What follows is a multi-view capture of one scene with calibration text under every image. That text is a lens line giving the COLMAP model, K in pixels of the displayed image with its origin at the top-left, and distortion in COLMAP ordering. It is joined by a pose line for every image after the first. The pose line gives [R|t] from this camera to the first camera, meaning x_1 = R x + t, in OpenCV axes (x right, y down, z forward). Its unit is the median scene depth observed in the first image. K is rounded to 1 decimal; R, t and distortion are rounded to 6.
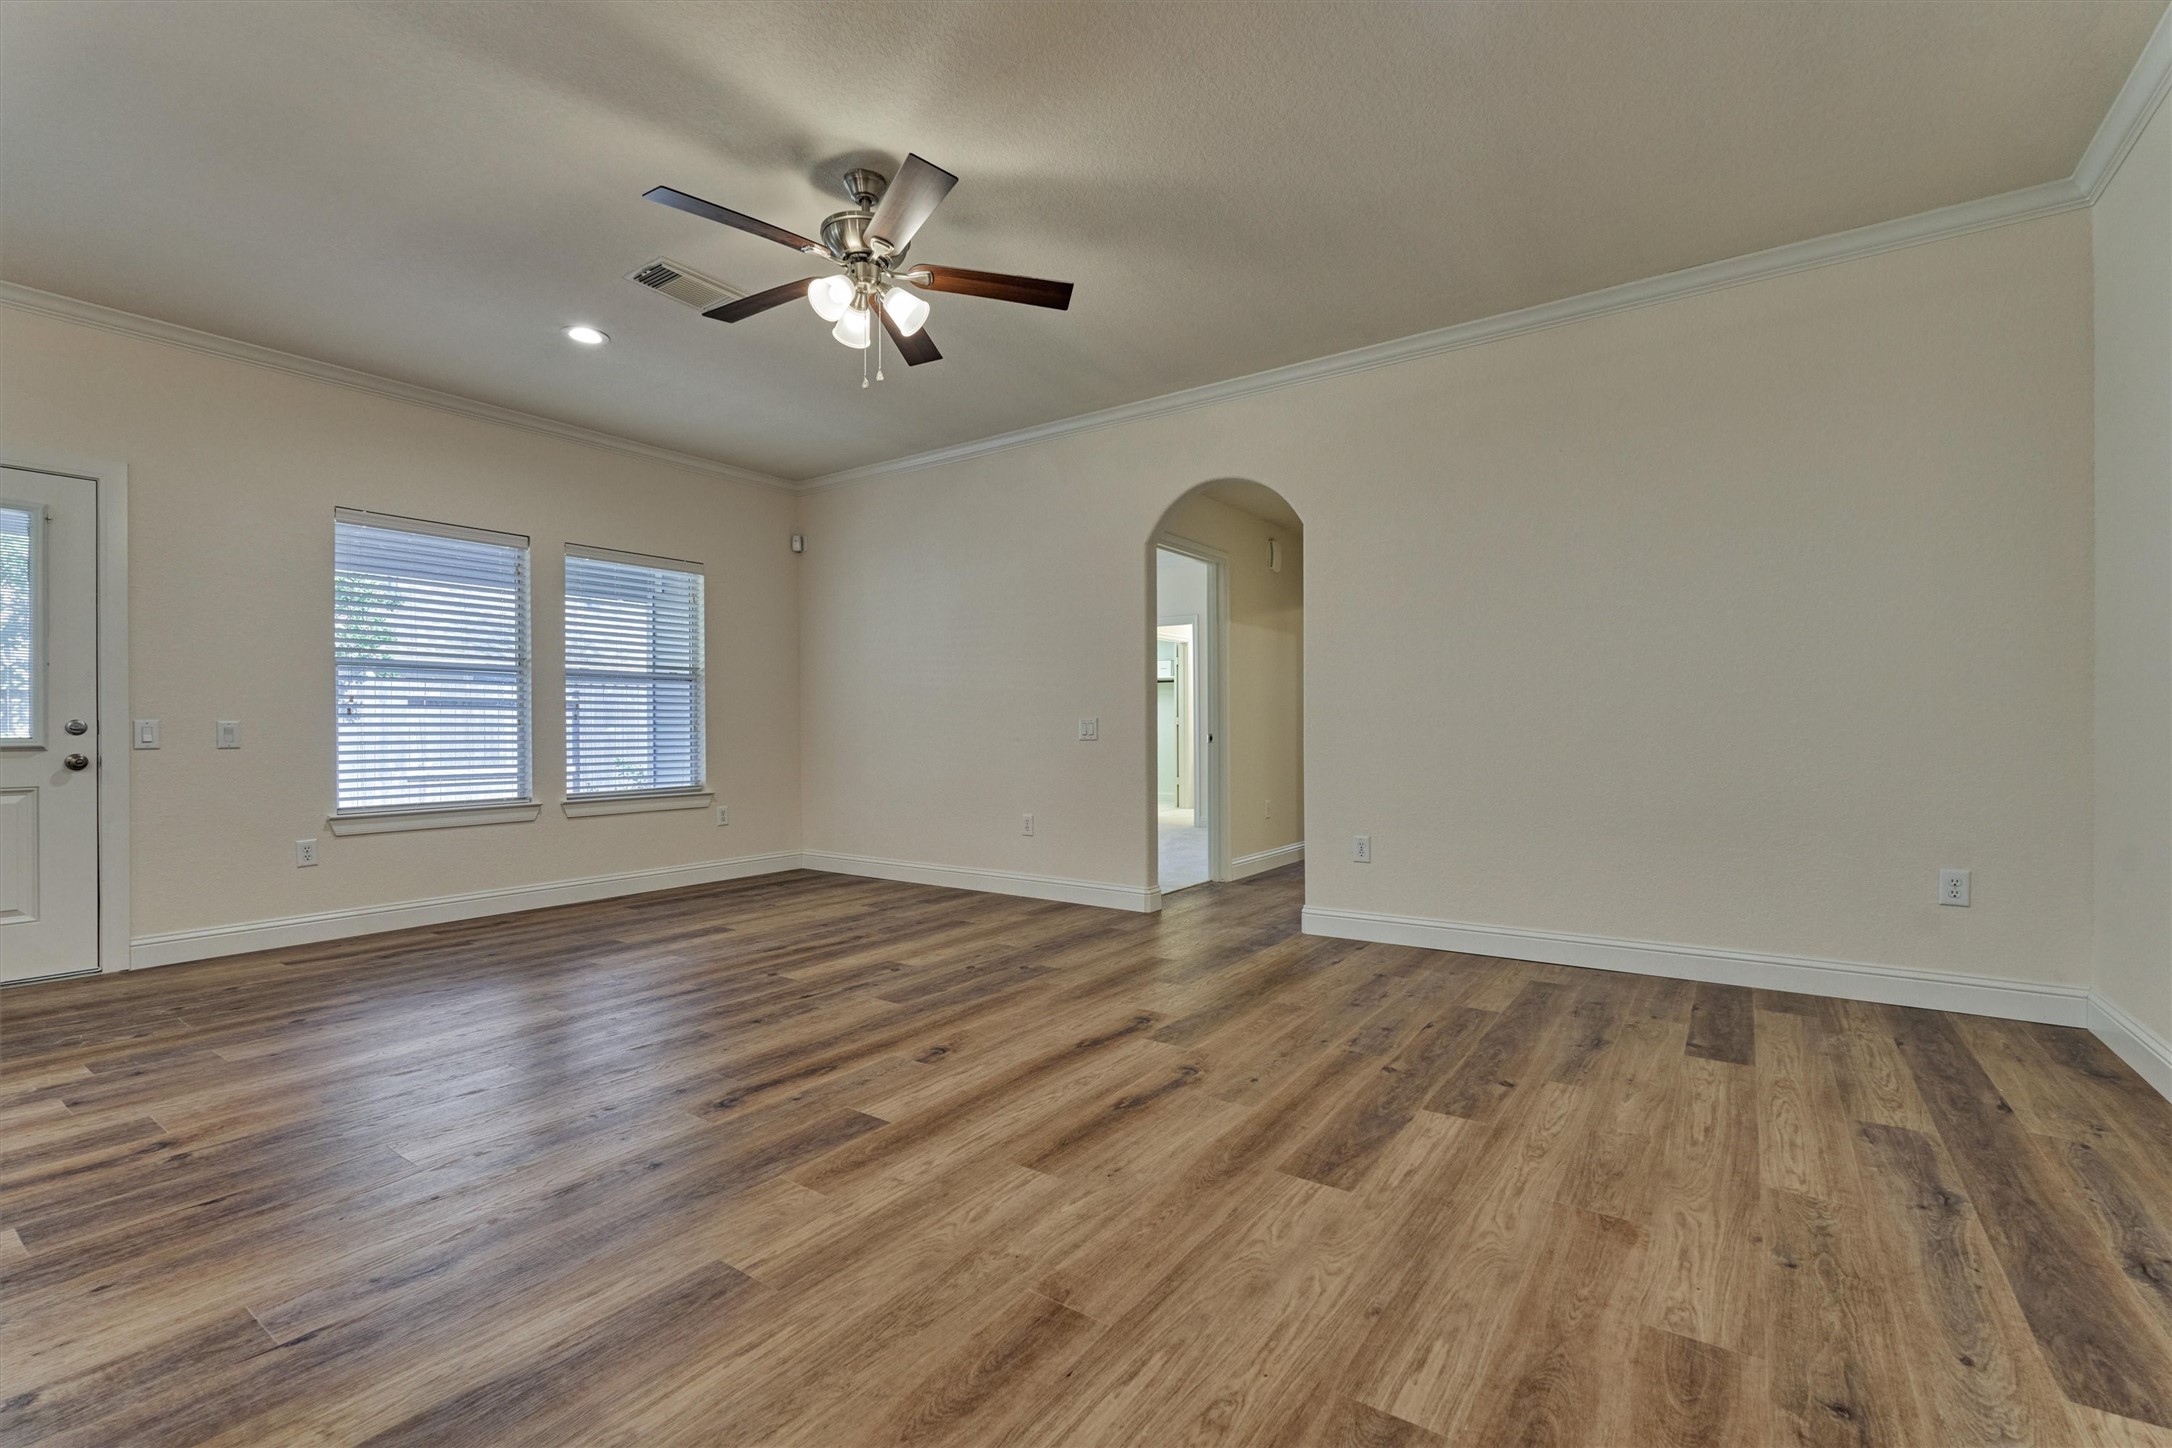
lens RADIAL K [[947.7, 0, 1086.0], [0, 947.7, 724.0], [0, 0, 1]] dist [-0.005050, -0.000433]
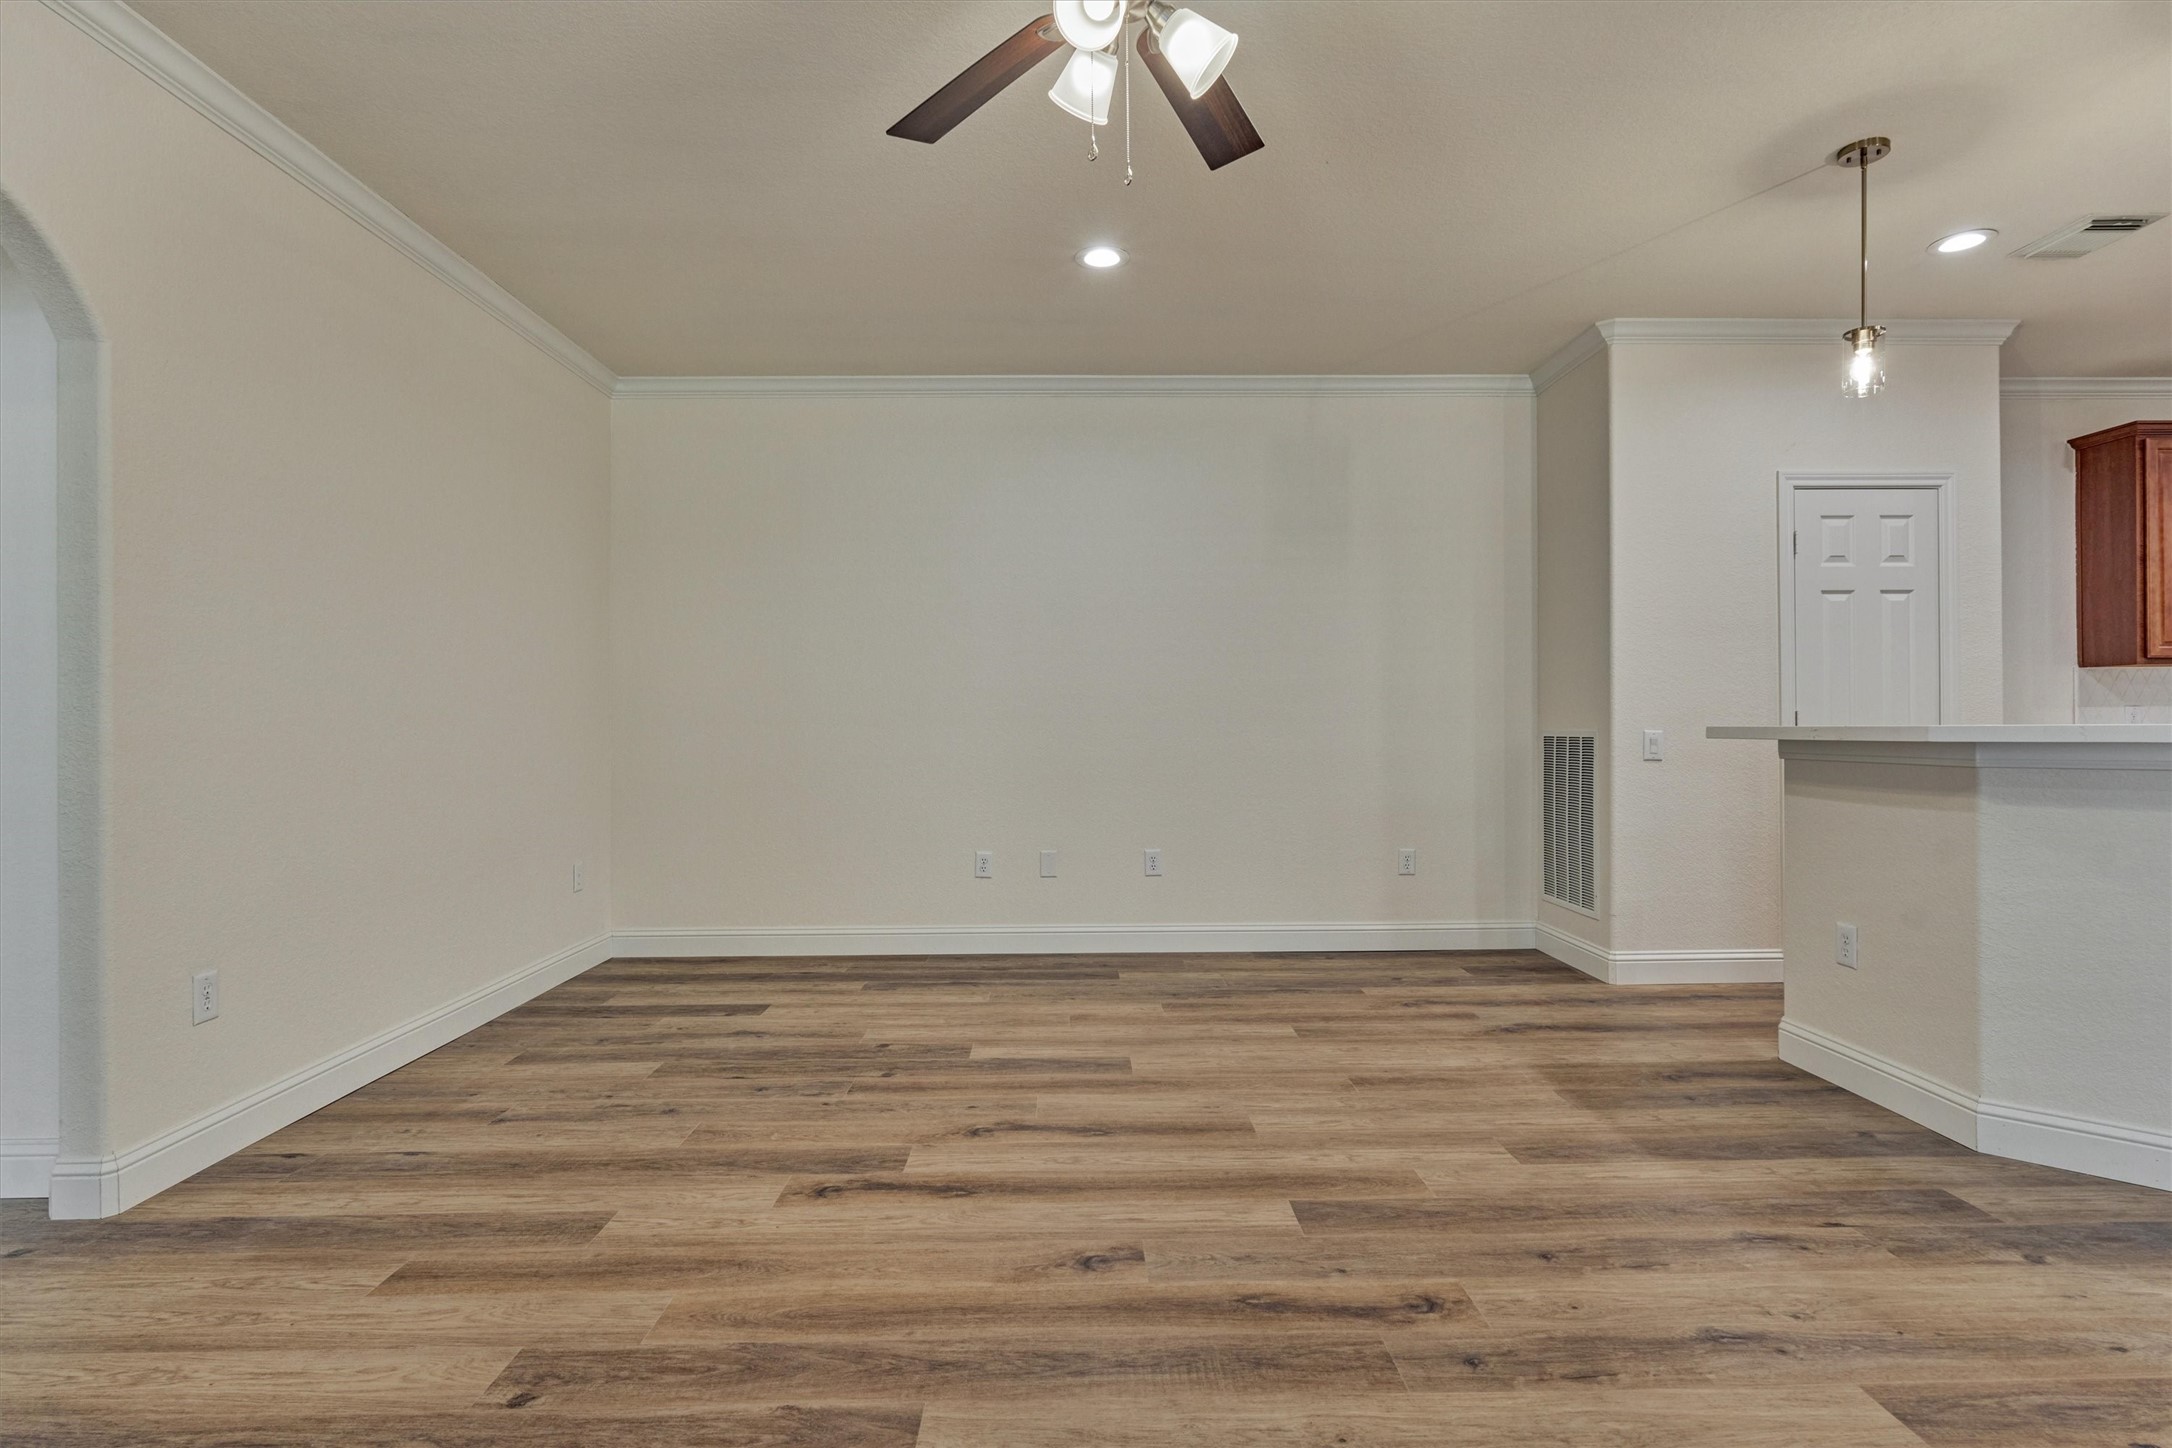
lens RADIAL K [[1072.2, 0, 1087.7], [0, 1072.2, 727.3], [0, 0, 1]] dist [-0.006563, -0.000064]
pose [[-0.585501, 0.006527, 0.810645, -0.730684], [0.009257, 0.999956, -0.001366, -0.025137], [-0.810619, 0.006705, -0.585536, 1.382784]]
